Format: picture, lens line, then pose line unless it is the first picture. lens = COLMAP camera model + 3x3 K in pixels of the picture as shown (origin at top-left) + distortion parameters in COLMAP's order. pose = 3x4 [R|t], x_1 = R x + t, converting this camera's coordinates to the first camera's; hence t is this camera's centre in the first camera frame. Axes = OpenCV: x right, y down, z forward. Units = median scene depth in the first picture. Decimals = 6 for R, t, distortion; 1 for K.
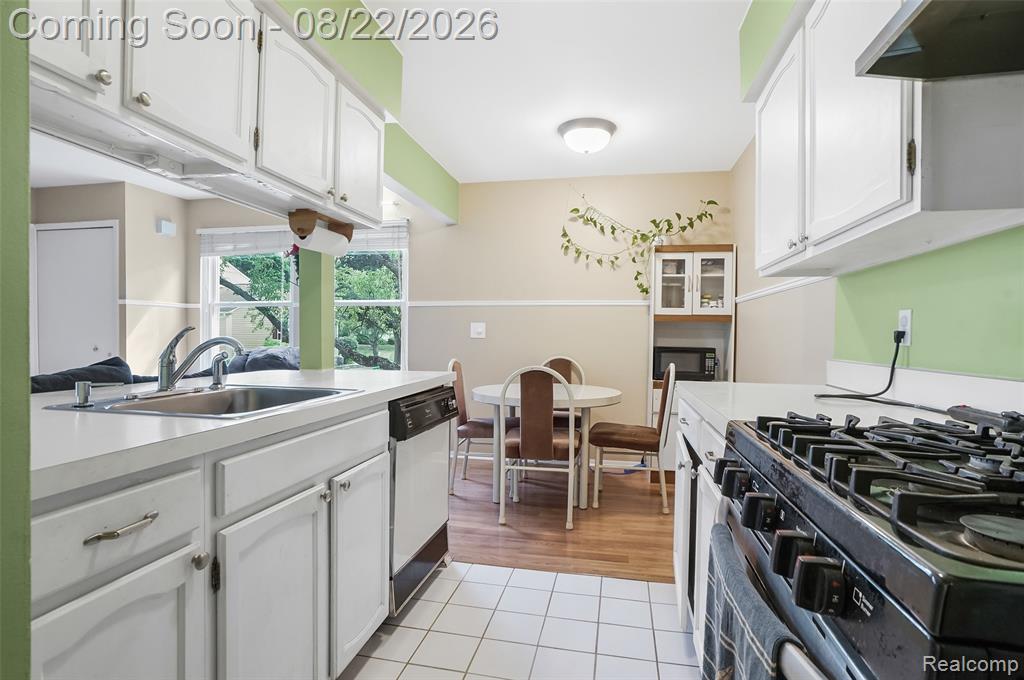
lens RADIAL K [[519.4, 0, 506.0], [0, 519.4, 339.3], [0, 0, 1]] dist [-0.051842, 0.025311]
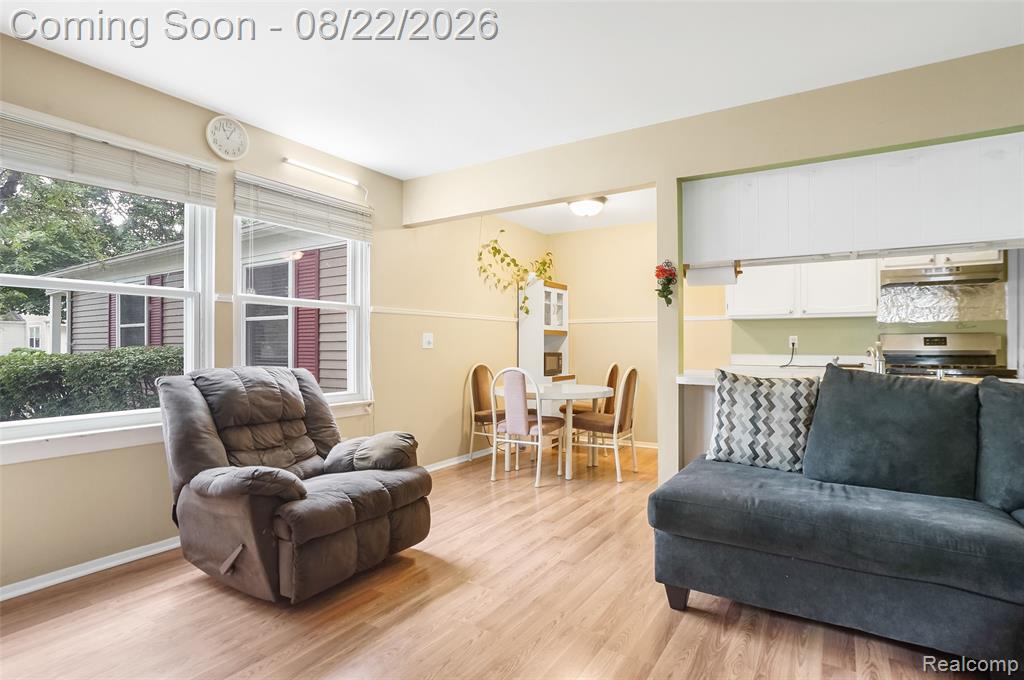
lens RADIAL K [[519.4, 0, 506.0], [0, 519.4, 339.3], [0, 0, 1]] dist [-0.051842, 0.025311]
pose [[0.351675, -0.003057, 0.936117, -1.081005], [0.009411, 0.999956, -0.000270, -0.020615], [-0.936075, 0.008905, 0.351688, 0.601949]]
